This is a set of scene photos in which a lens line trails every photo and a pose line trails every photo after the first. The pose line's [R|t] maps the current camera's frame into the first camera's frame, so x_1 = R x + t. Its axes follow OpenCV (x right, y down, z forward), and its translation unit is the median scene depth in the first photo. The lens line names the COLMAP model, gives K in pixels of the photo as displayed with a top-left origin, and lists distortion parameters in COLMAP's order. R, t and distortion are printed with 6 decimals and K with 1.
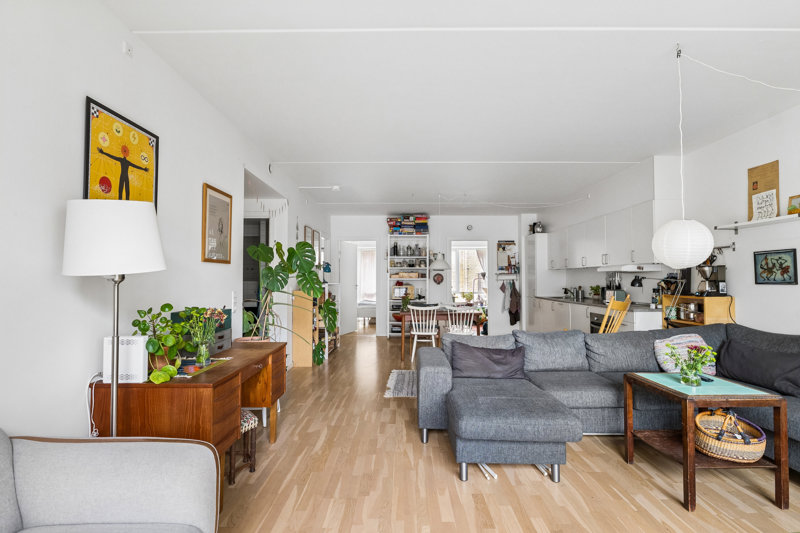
lens RADIAL K [[383.9, 0, 400.0], [0, 383.9, 266.5], [0, 0, 1]] dist [0.002526, 0.000209]
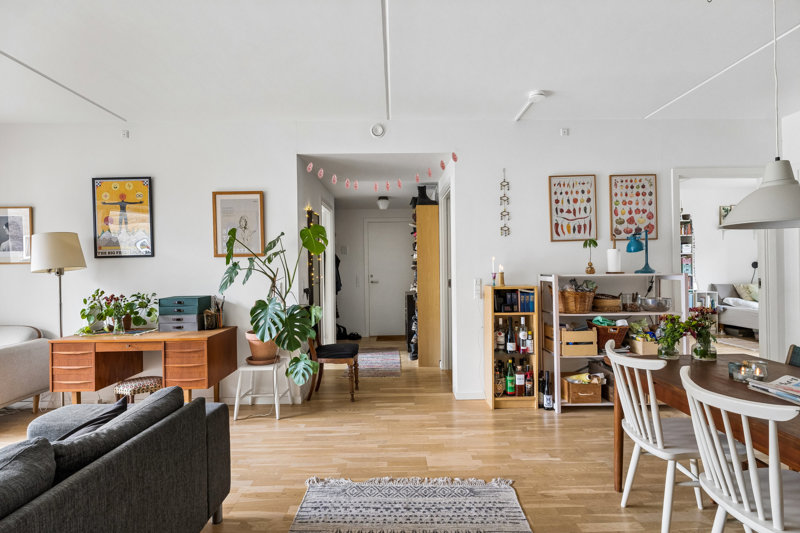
lens RADIAL K [[399.7, 0, 400.0], [0, 399.7, 266.5], [0, 0, 1]] dist [0.000626, -0.000285]
pose [[0.015093, -0.001689, -0.999885, 0.308324], [0.047155, 0.998887, -0.000975, 0.018591], [0.998774, -0.047135, 0.015156, 0.636384]]
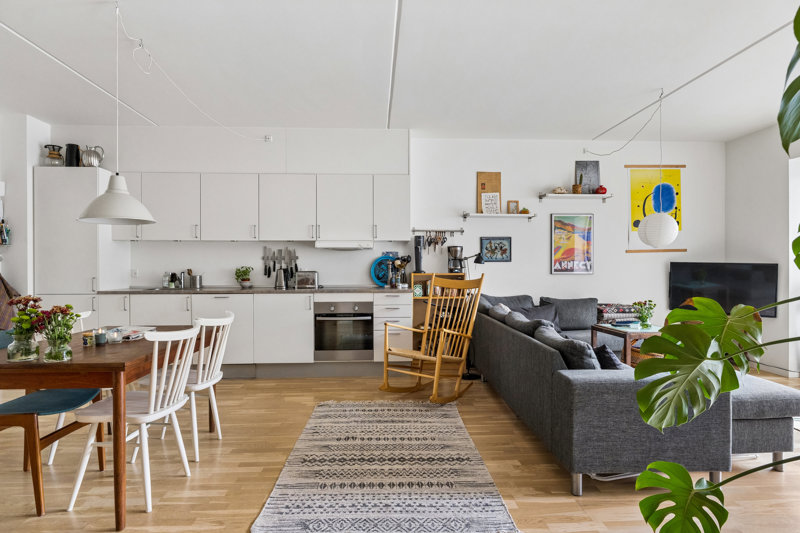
lens RADIAL K [[447.8, 0, 400.0], [0, 447.8, 266.5], [0, 0, 1]] dist [-0.001258, 0.000806]
pose [[-0.059486, -0.001990, 0.998227, -0.275400], [-0.030798, 0.999526, 0.000158, 0.033513], [-0.997754, -0.030734, -0.059519, 0.651980]]
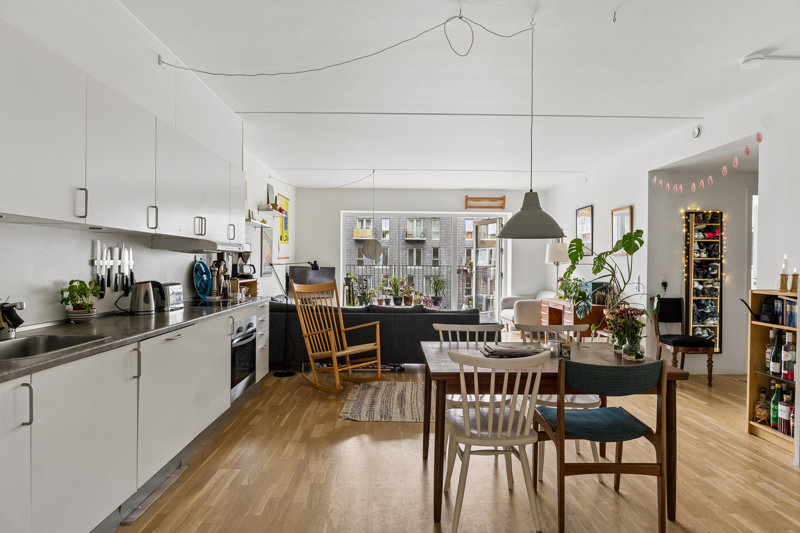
lens RADIAL K [[433.4, 0, 400.0], [0, 433.4, 266.5], [0, 0, 1]] dist [-0.002728, -0.000386]
pose [[-0.999704, -0.007315, -0.023219, 0.197857], [-0.006721, 0.999650, -0.025578, 0.037547], [0.023398, -0.025415, -0.999403, 1.192074]]
